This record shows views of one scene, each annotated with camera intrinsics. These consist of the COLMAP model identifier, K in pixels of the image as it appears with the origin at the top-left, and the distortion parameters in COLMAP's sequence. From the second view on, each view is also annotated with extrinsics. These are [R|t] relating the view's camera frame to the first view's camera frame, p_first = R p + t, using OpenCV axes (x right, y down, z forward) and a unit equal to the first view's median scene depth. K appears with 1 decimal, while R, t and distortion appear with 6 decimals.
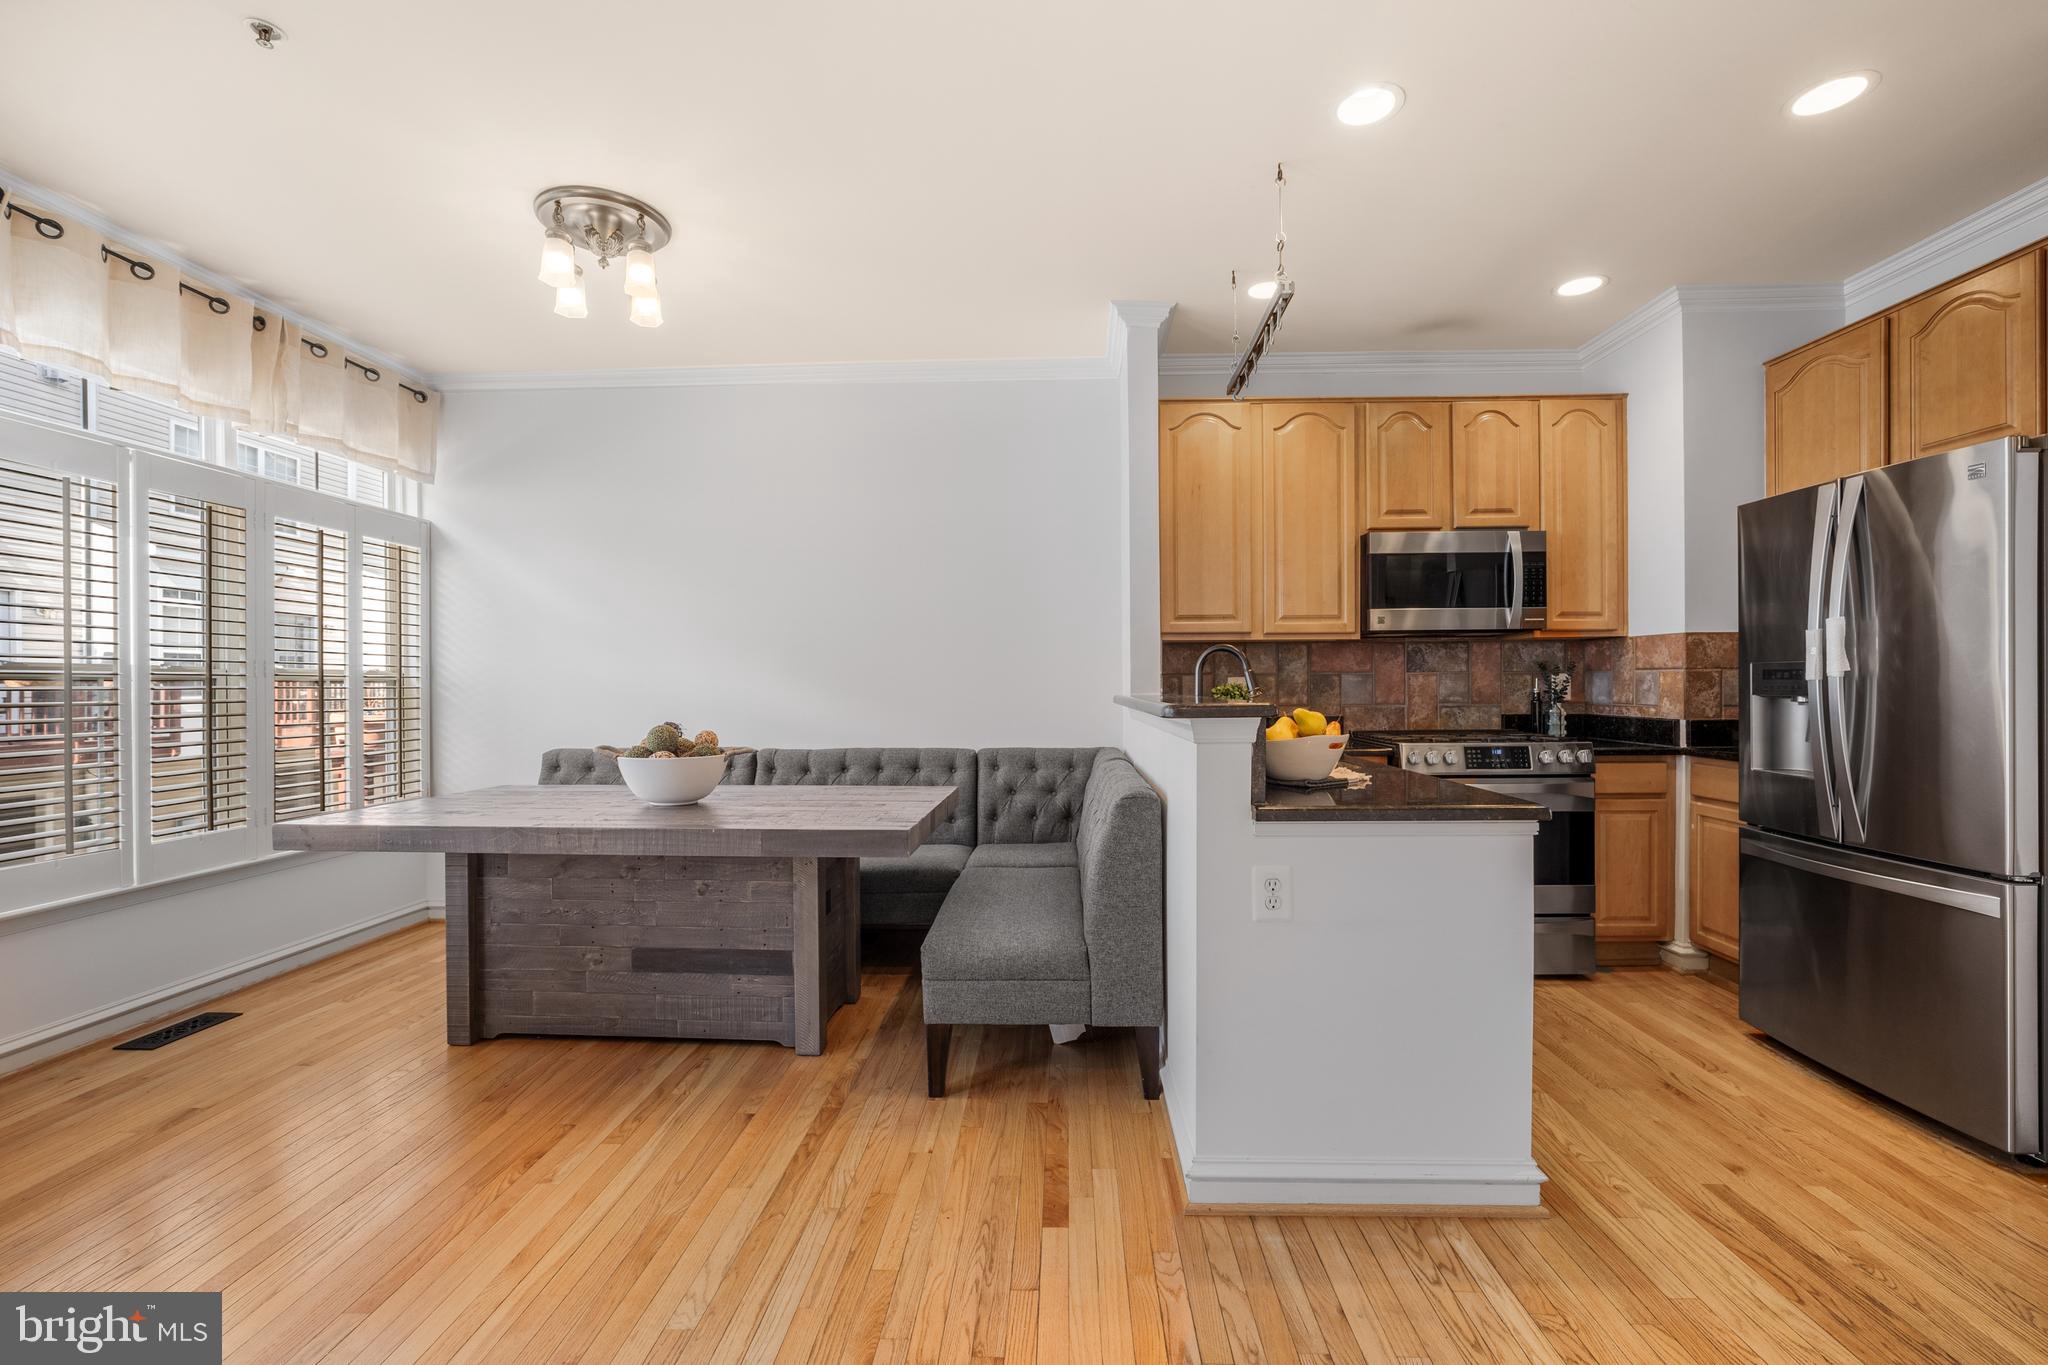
lens RADIAL K [[881.9, 0, 1015.5], [0, 881.9, 665.4], [0, 0, 1]] dist [-0.038387, 0.014739]
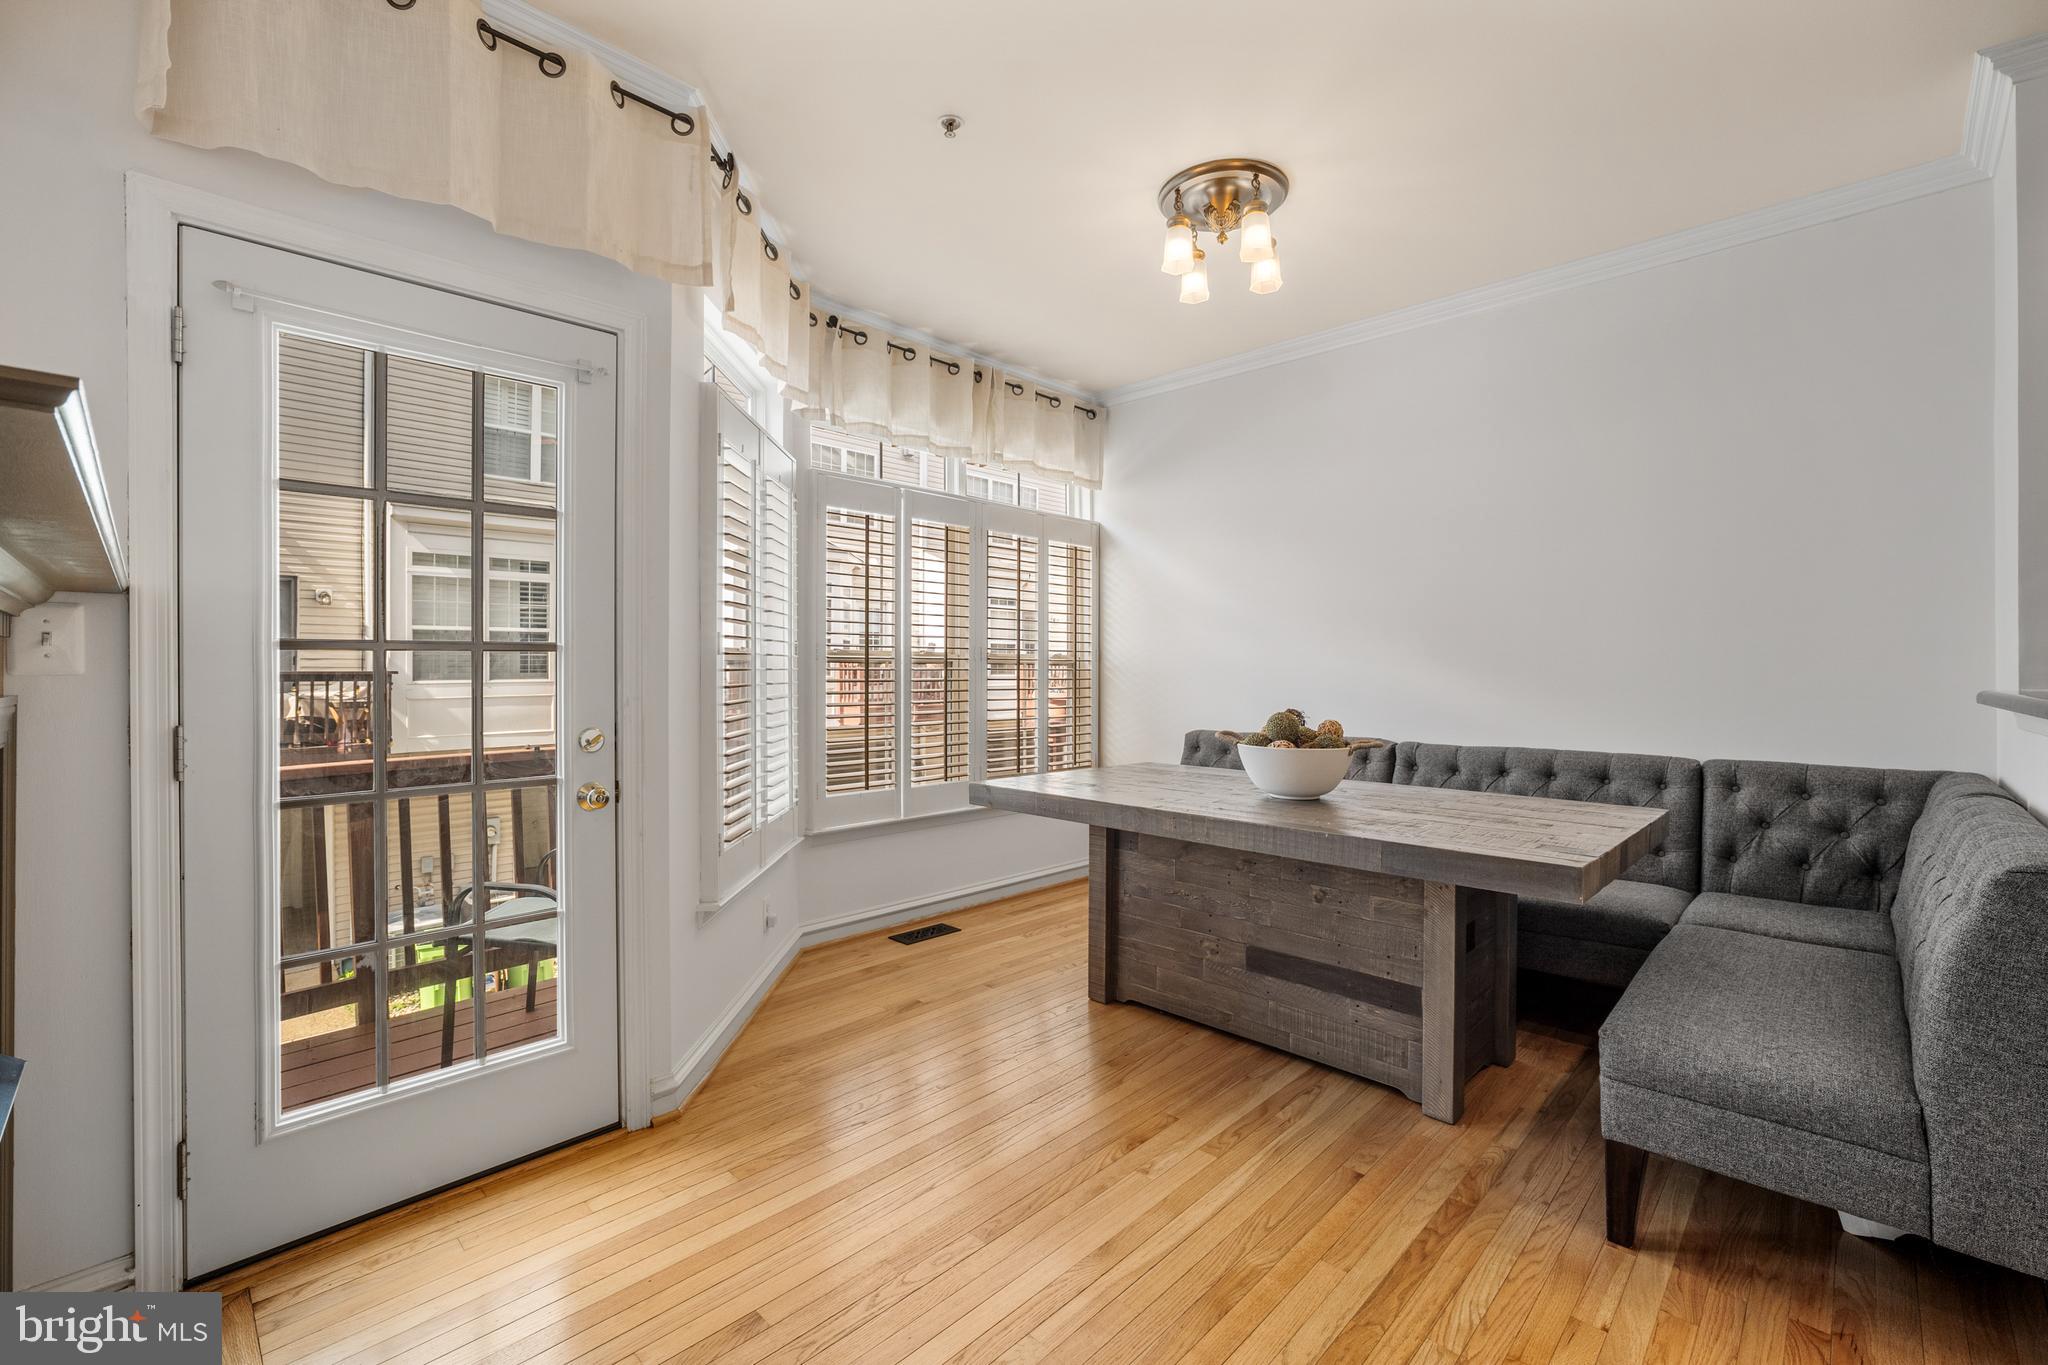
lens RADIAL K [[881.9, 0, 1015.5], [0, 881.9, 665.4], [0, 0, 1]] dist [-0.038387, 0.014739]
pose [[0.752251, 0.004484, -0.658862, 0.000626], [0.007890, 0.999844, 0.015813, 0.000998], [0.658830, -0.017094, 0.752098, 0.108514]]
